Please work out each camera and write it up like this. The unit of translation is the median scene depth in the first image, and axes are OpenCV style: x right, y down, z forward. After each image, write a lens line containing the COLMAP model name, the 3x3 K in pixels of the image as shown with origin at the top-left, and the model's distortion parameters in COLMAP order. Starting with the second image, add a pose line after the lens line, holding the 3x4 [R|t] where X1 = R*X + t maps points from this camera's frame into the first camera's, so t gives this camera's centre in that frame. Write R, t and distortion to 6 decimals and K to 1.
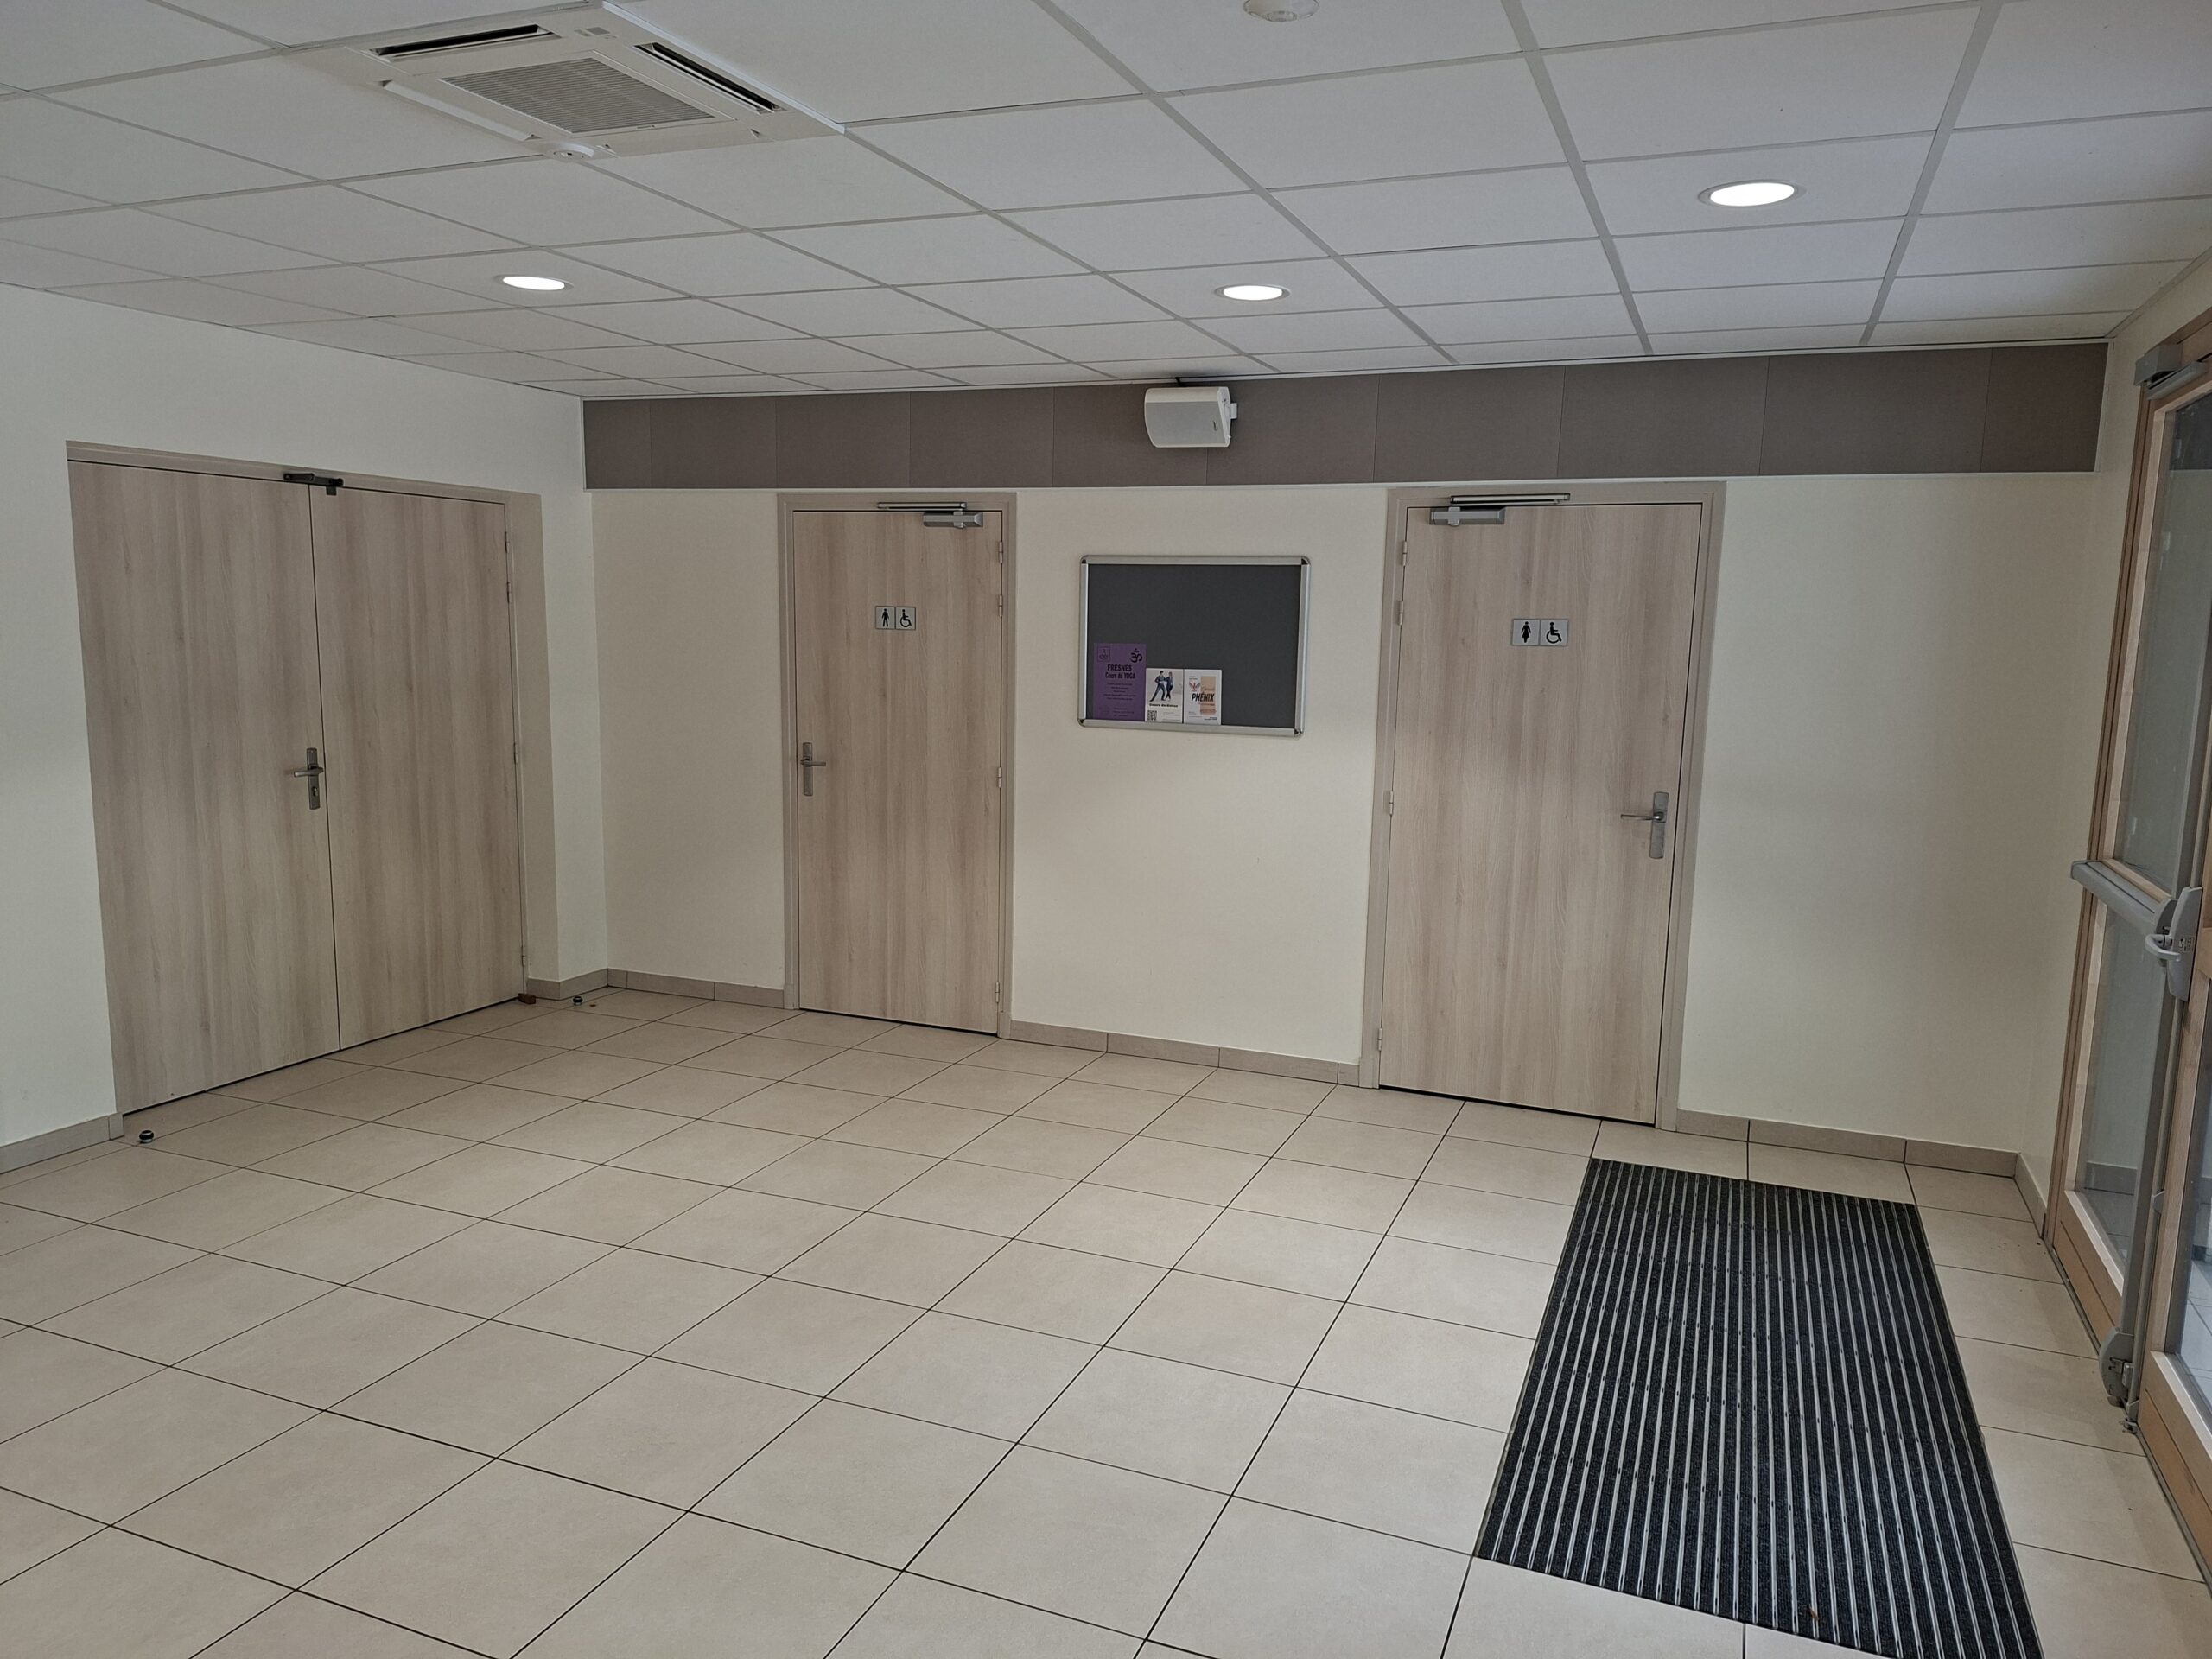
lens RADIAL K [[1540.7, 0, 1131.4], [0, 1540.7, 822.9], [0, 0, 1]] dist [0.003269, -0.000436]
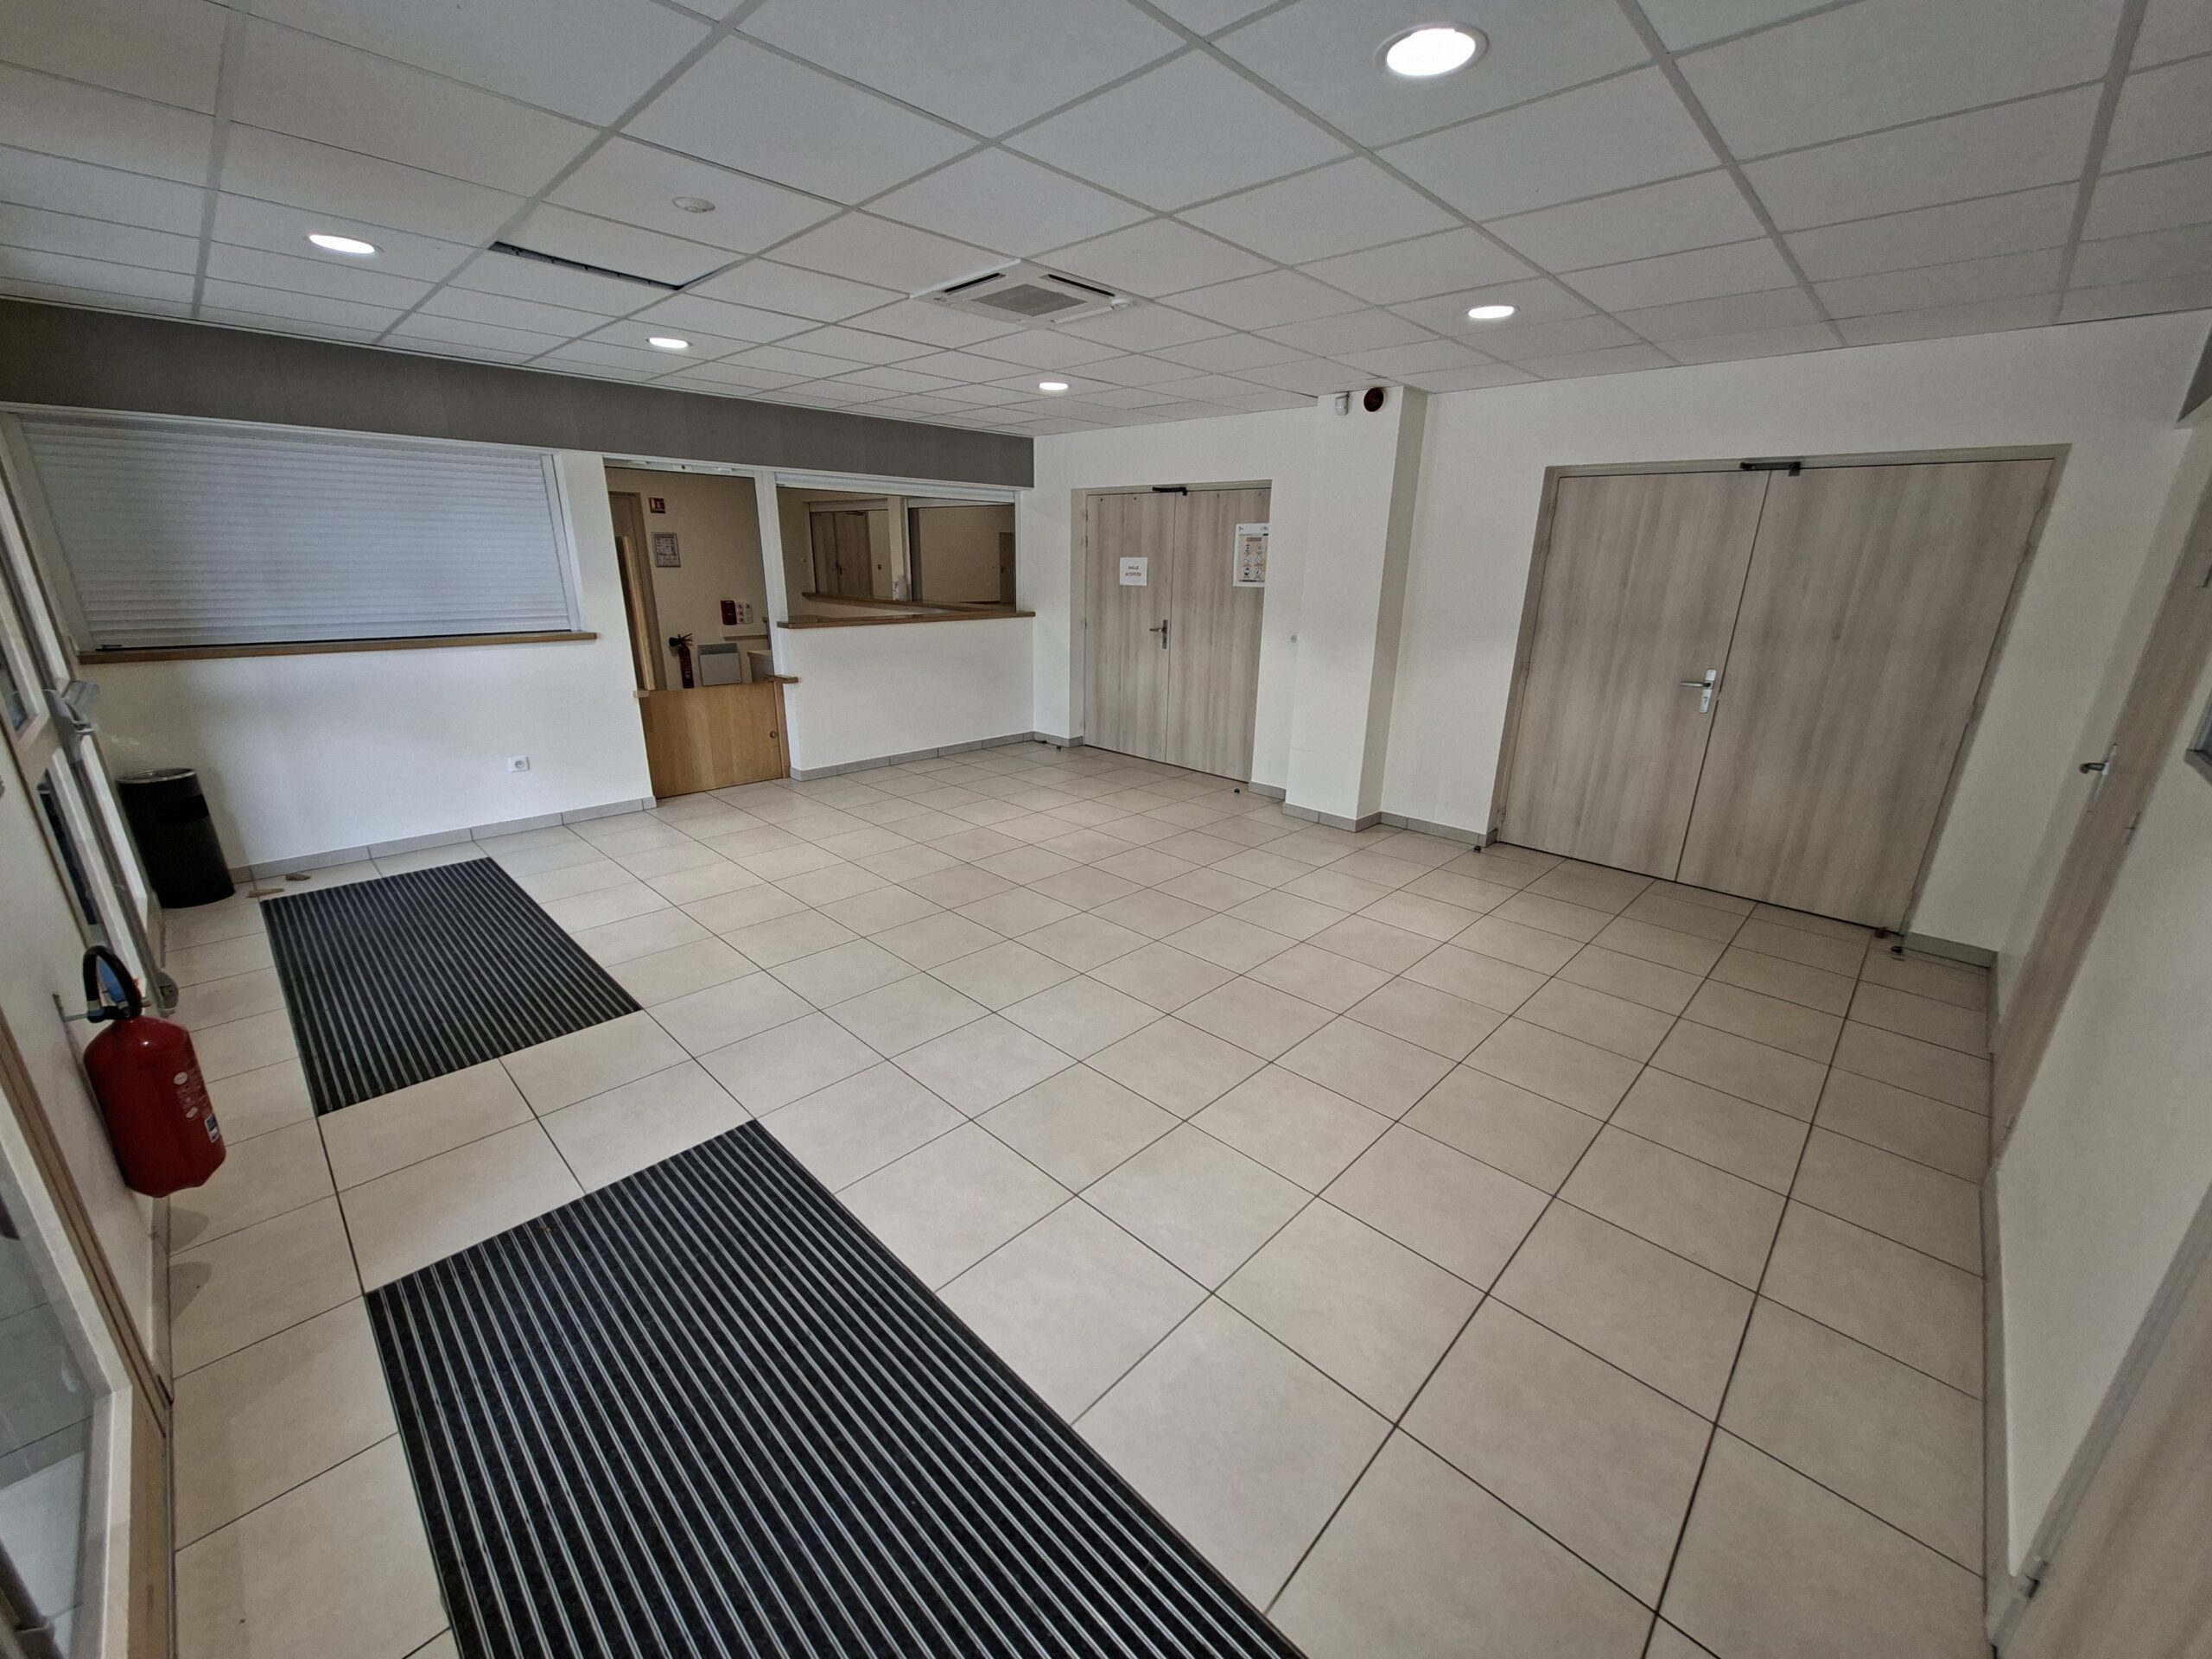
lens RADIAL K [[870.2, 0, 1110.8], [0, 870.2, 835.7], [0, 0, 1]] dist [-0.009949, 0.005756]
pose [[-0.376014, 0.263173, -0.888456, 0.432252], [-0.150848, 0.928643, 0.338919, -0.097144], [0.914253, 0.261460, -0.309484, 0.813544]]
